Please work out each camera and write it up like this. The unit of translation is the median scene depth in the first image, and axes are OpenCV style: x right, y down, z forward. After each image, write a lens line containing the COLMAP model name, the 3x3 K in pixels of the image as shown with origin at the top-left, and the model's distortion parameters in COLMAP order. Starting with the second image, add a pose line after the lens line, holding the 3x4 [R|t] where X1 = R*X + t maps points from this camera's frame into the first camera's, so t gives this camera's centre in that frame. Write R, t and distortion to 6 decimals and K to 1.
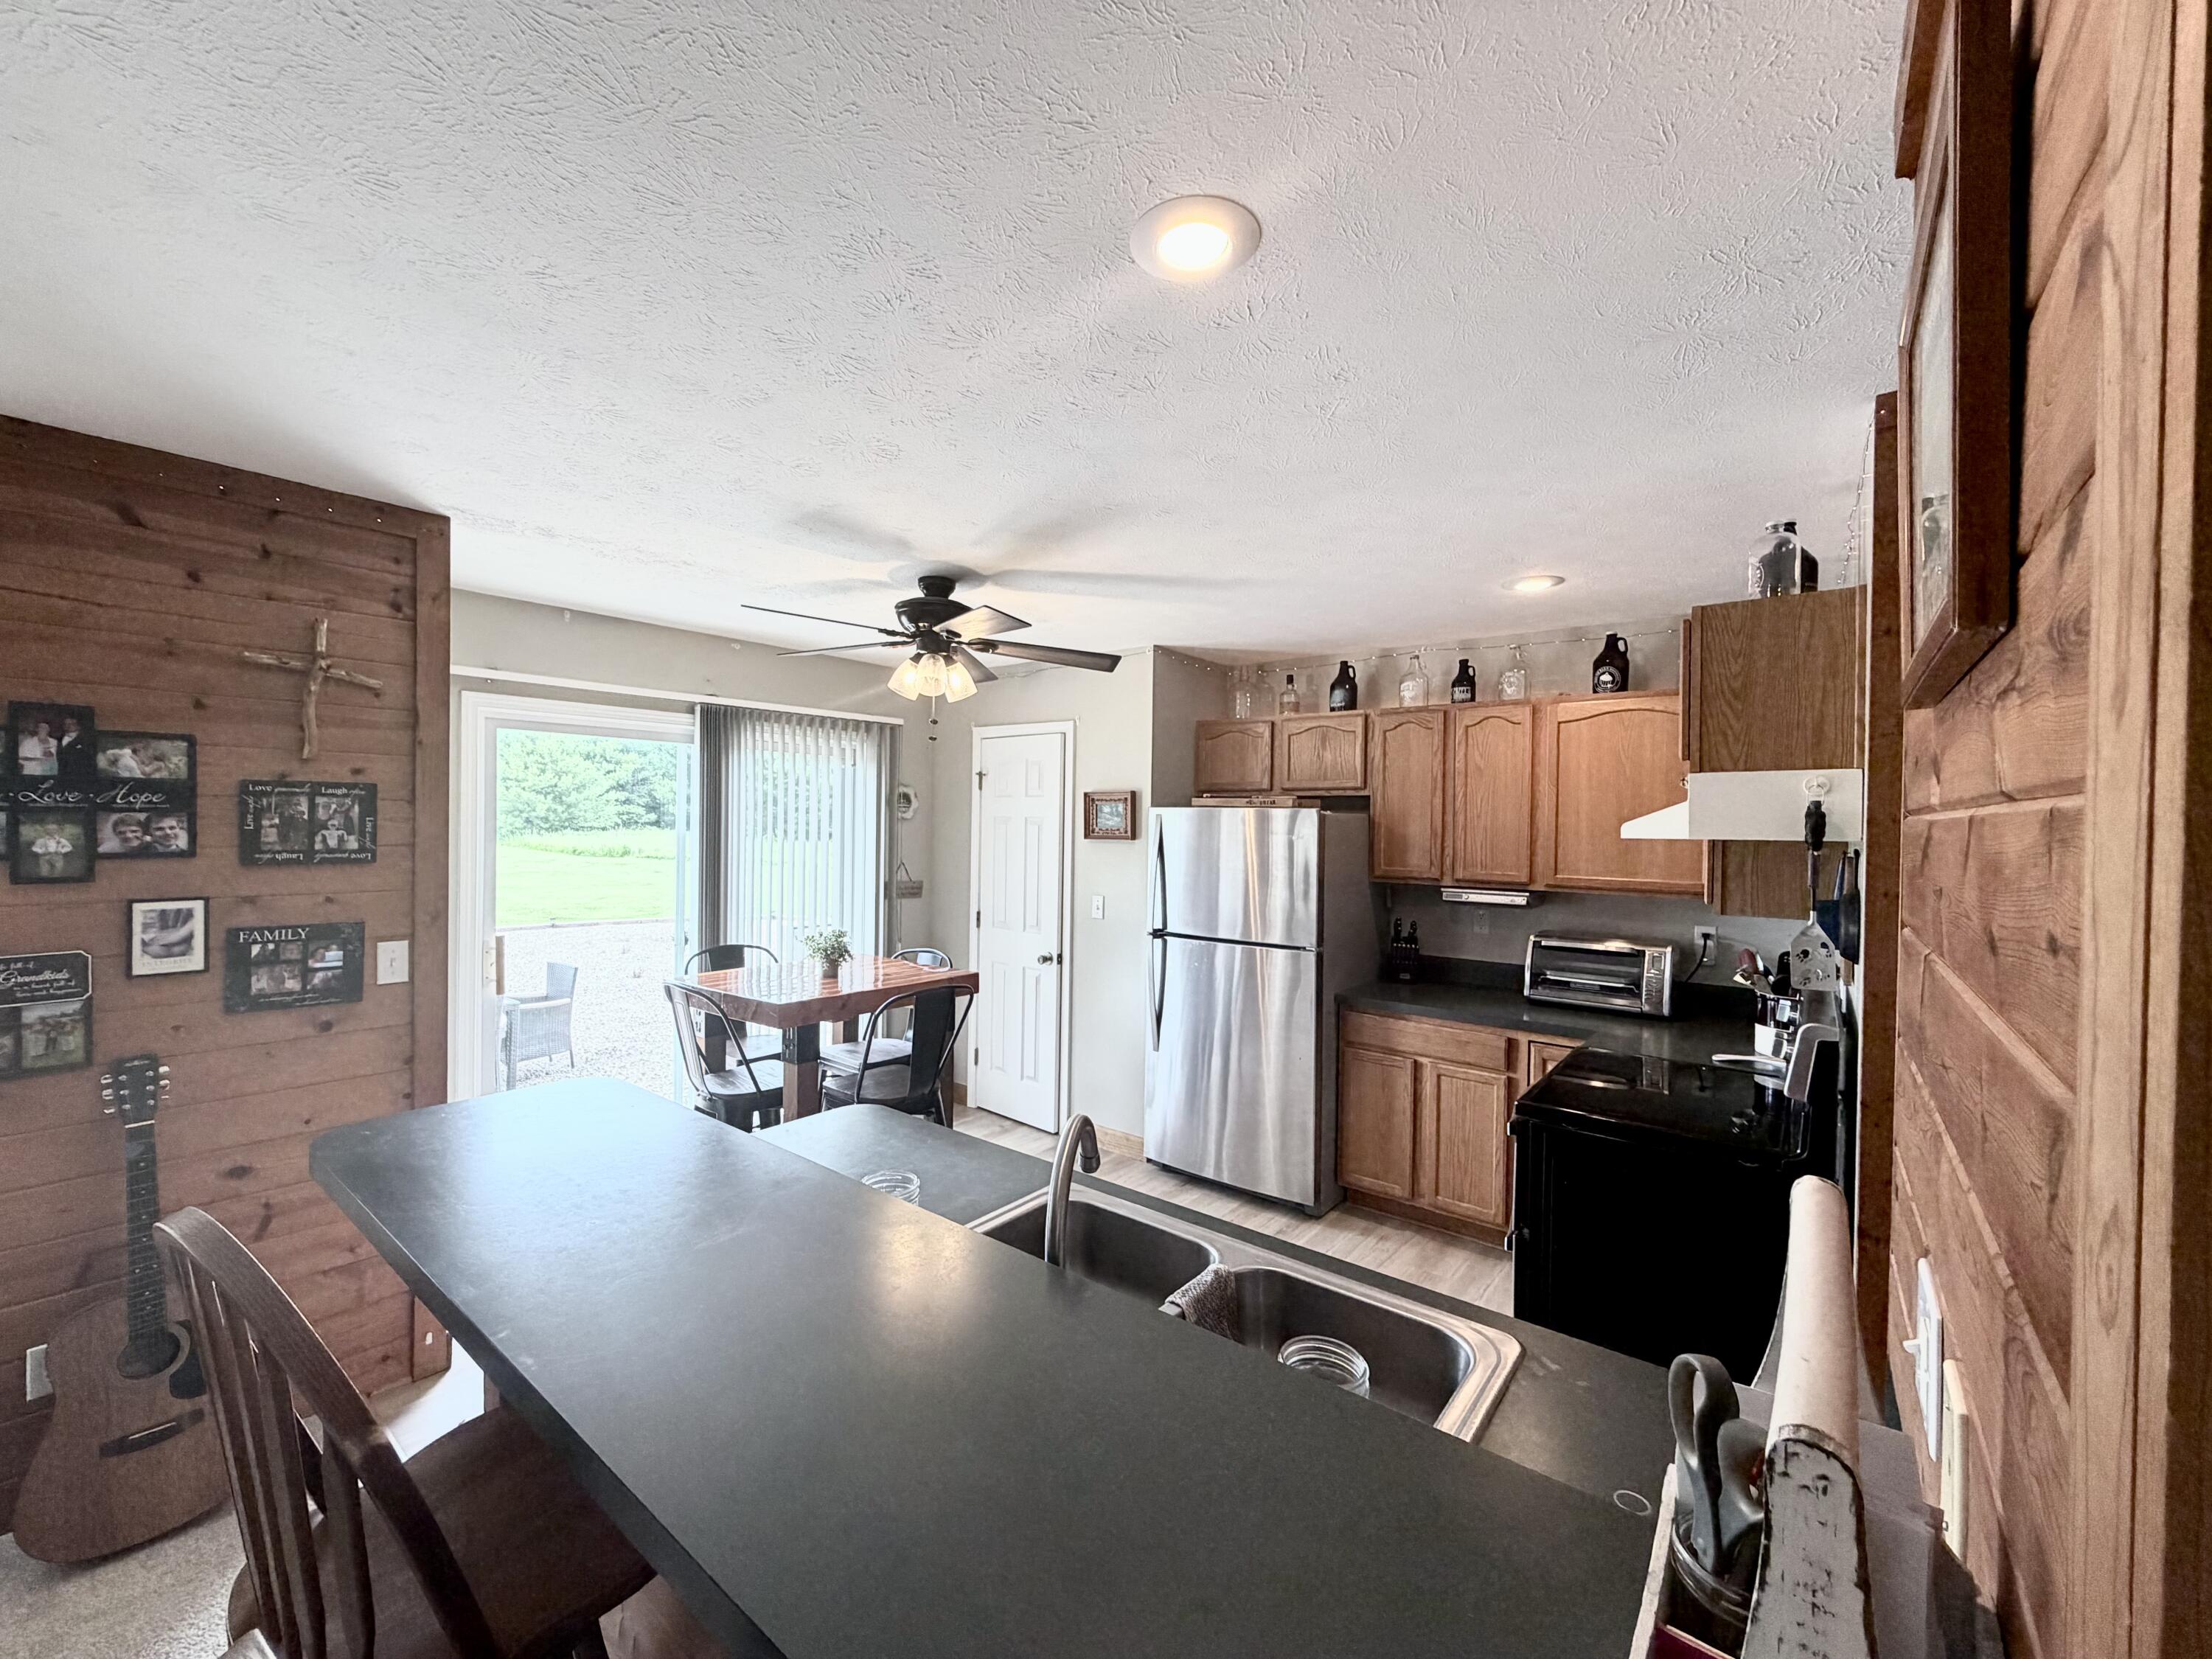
lens RADIAL K [[885.5, 0, 1106.0], [0, 885.5, 829.5], [0, 0, 1]] dist [-0.001150, -0.000089]
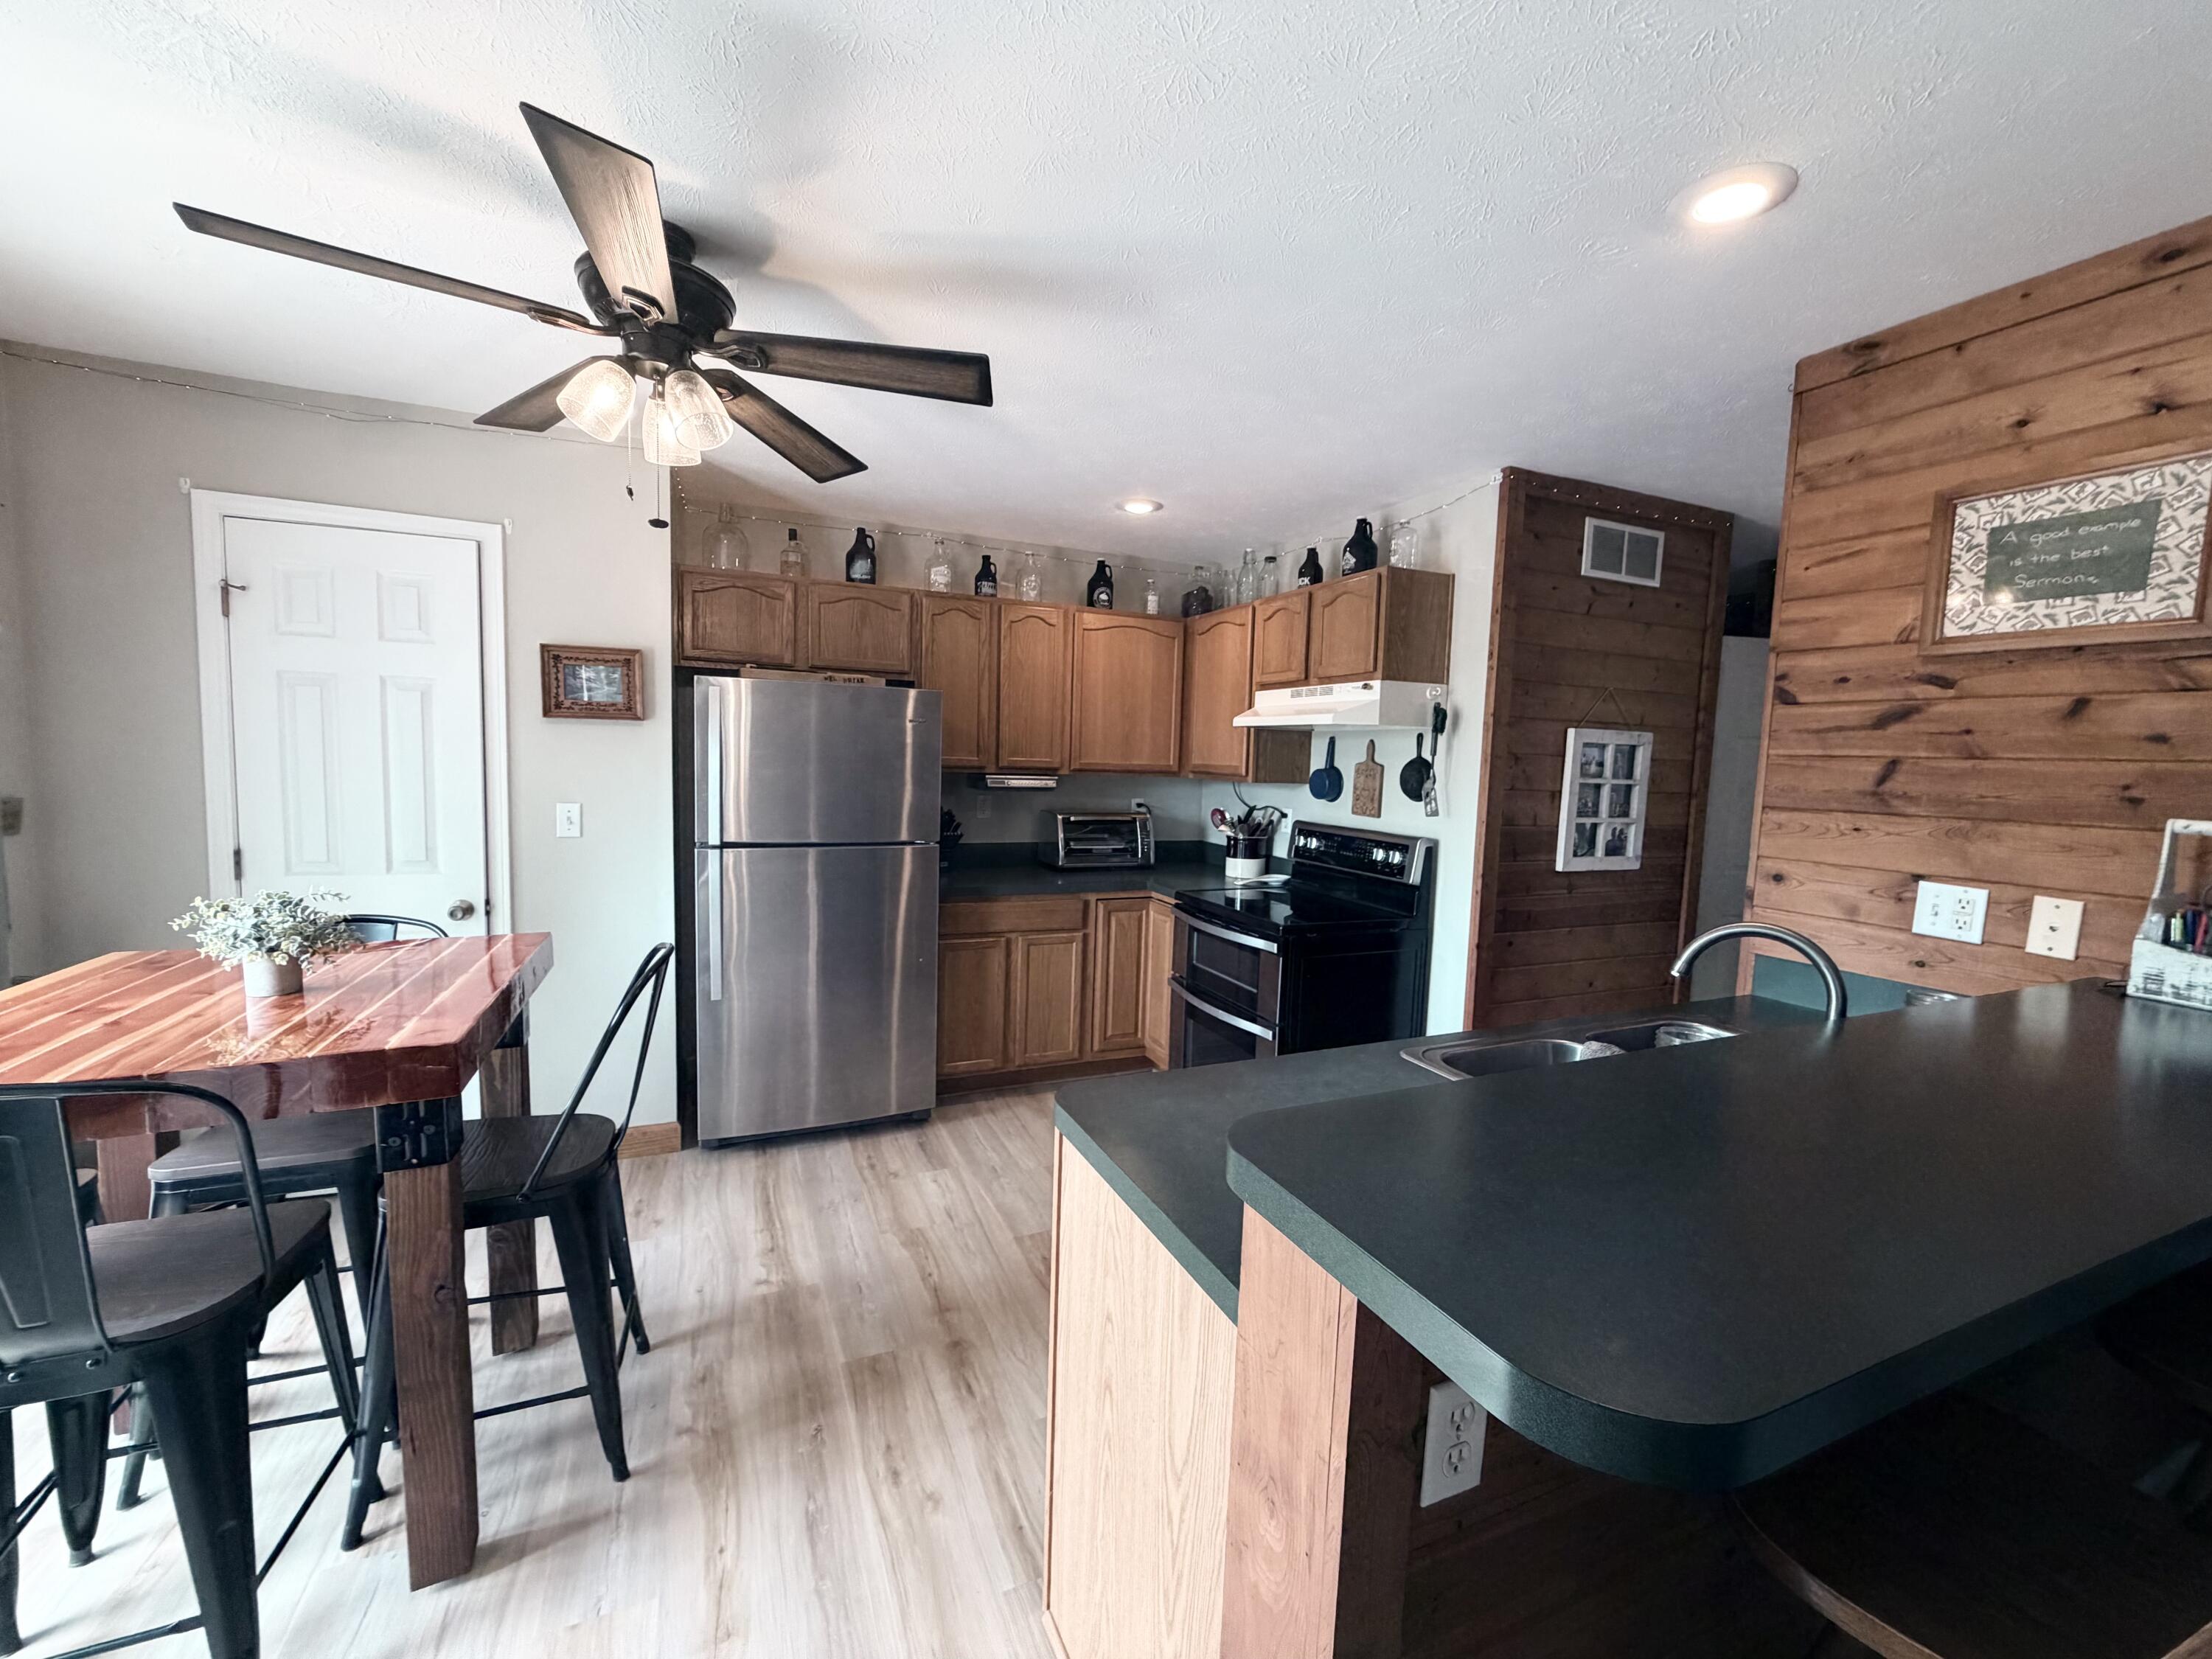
lens RADIAL K [[885.5, 0, 1106.0], [0, 885.5, 829.5], [0, 0, 1]] dist [-0.001150, -0.000089]
pose [[0.465091, -0.073840, 0.882178, -0.550285], [-0.013390, 0.995814, 0.090412, 0.038245], [-0.885161, -0.053862, 0.462156, 0.441000]]
